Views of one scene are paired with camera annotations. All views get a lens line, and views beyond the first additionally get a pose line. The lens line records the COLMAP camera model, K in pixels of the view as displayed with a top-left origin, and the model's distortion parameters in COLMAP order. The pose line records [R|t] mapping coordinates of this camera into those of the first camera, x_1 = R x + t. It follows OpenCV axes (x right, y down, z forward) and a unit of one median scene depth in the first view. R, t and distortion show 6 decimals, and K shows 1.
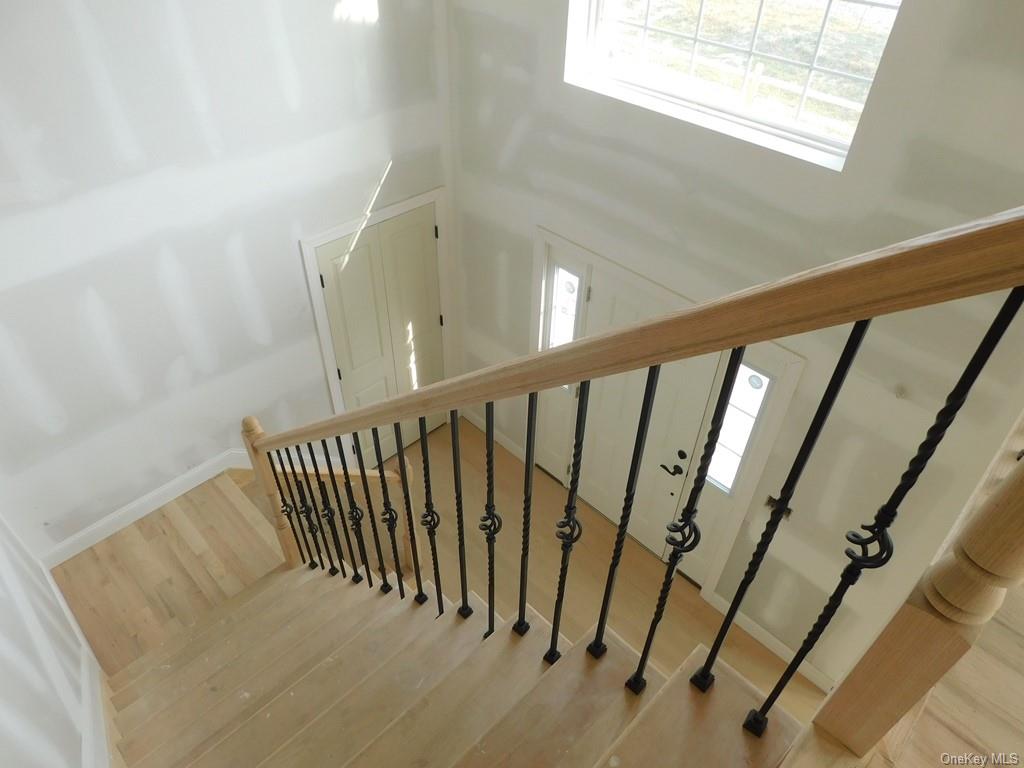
lens RADIAL K [[664.5, 0, 512.0], [0, 664.5, 384.0], [0, 0, 1]] dist [-0.005625, 0.002512]
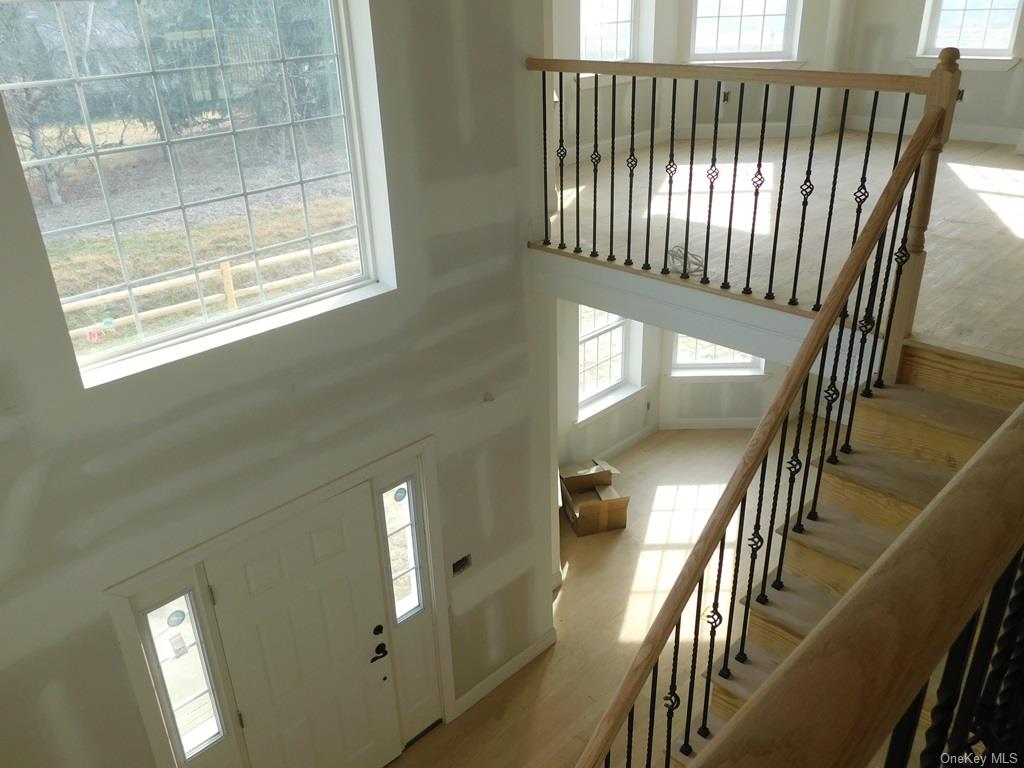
lens RADIAL K [[817.0, 0, 512.0], [0, 817.0, 384.0], [0, 0, 1]] dist [0.003523, 0.001641]
pose [[-0.013903, -0.451243, 0.892293, -0.682501], [0.679974, 0.650003, 0.339310, -0.417795], [-0.733104, 0.611453, 0.297797, 0.359895]]
